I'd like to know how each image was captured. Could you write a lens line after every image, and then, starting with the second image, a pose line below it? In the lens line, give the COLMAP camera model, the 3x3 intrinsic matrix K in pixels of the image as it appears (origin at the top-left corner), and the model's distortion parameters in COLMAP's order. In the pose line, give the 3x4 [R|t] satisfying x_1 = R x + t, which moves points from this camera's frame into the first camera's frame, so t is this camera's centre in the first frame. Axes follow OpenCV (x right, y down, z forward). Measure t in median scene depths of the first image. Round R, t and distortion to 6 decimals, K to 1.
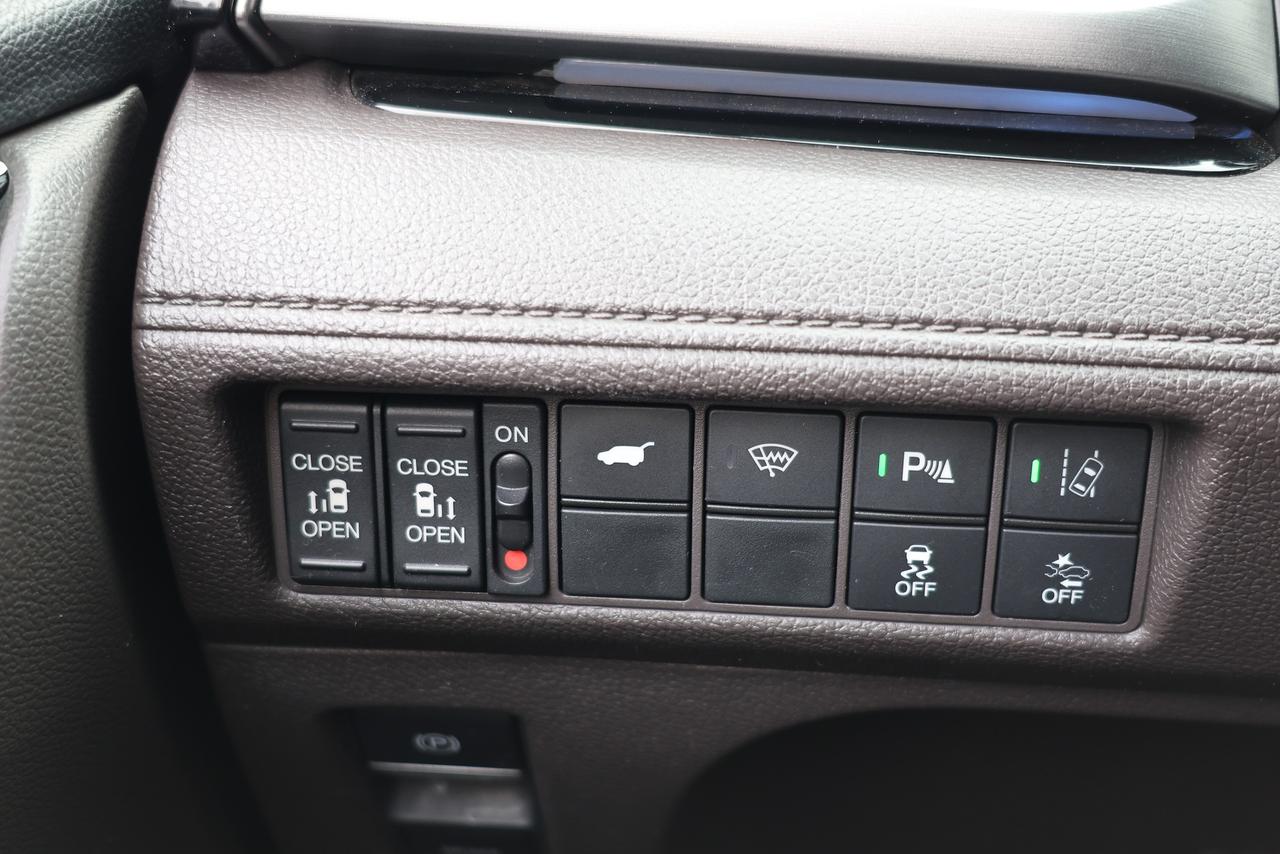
lens RADIAL K [[1684.4, 0, 639.7], [0, 1684.4, 426.4], [0, 0, 1]] dist [-0.007483, 0.000000]
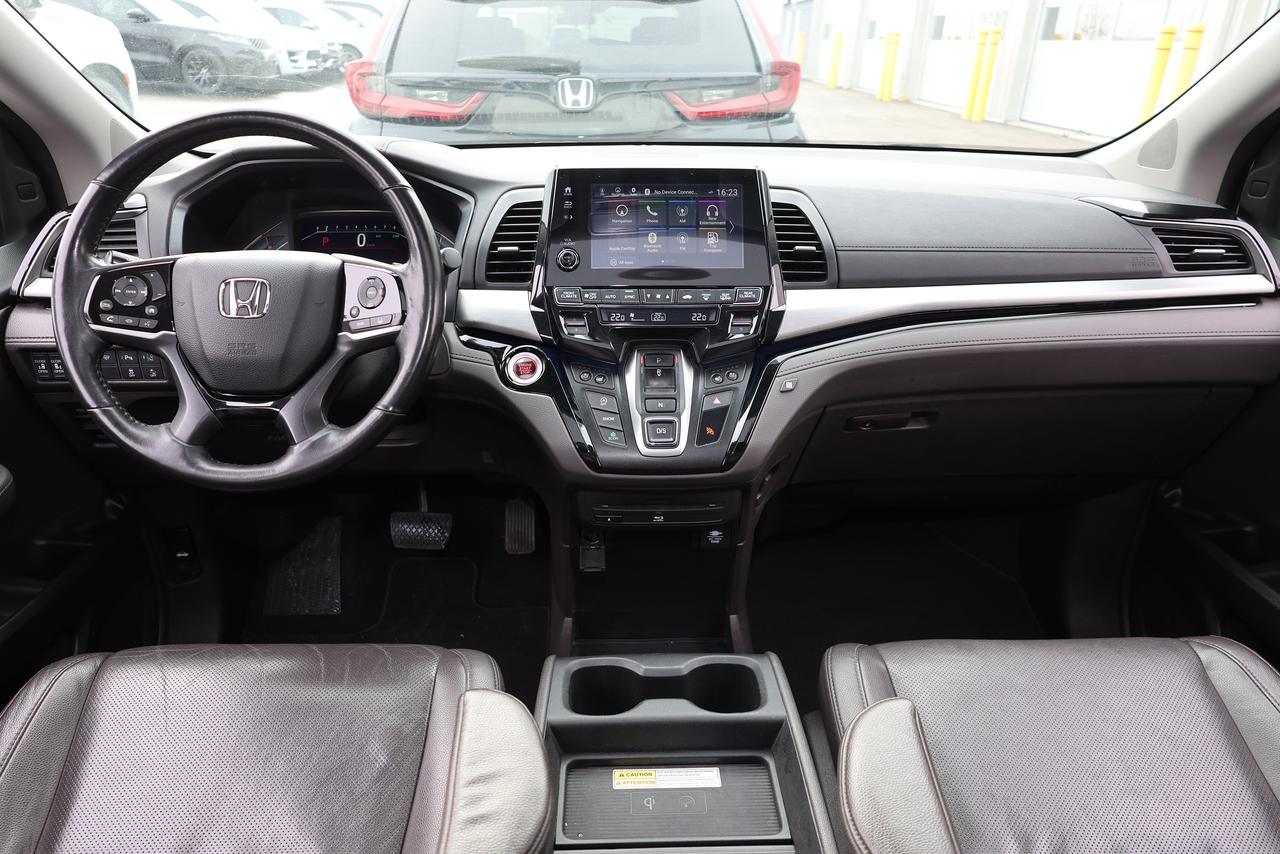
lens RADIAL K [[874.9, 0, 636.2], [0, 874.9, 426.6], [0, 0, 1]] dist [-0.012266, 0.006827]
pose [[0.991848, -0.051613, 0.116505, 1.773848], [0.046626, 0.997892, 0.045133, 0.238289], [-0.118589, -0.039333, 0.992164, -2.777573]]
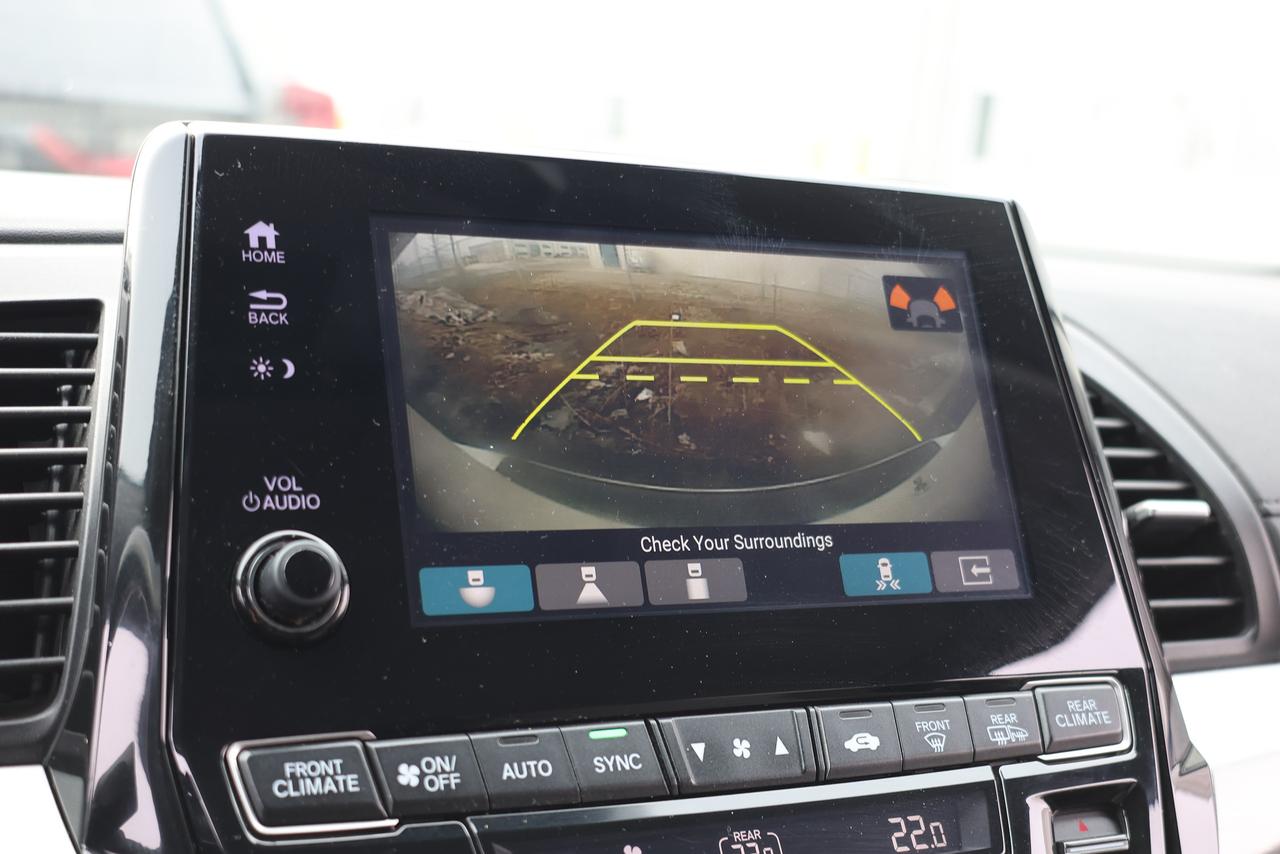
lens RADIAL K [[1776.2, 0, 636.8], [0, 1776.2, 437.5], [0, 0, 1]] dist [-0.000201, 0.000000]
pose [[0.841071, -0.019209, 0.540584, 1.452883], [0.125197, 0.979146, -0.159995, -0.138826], [-0.526238, 0.202246, 0.825936, -0.554034]]
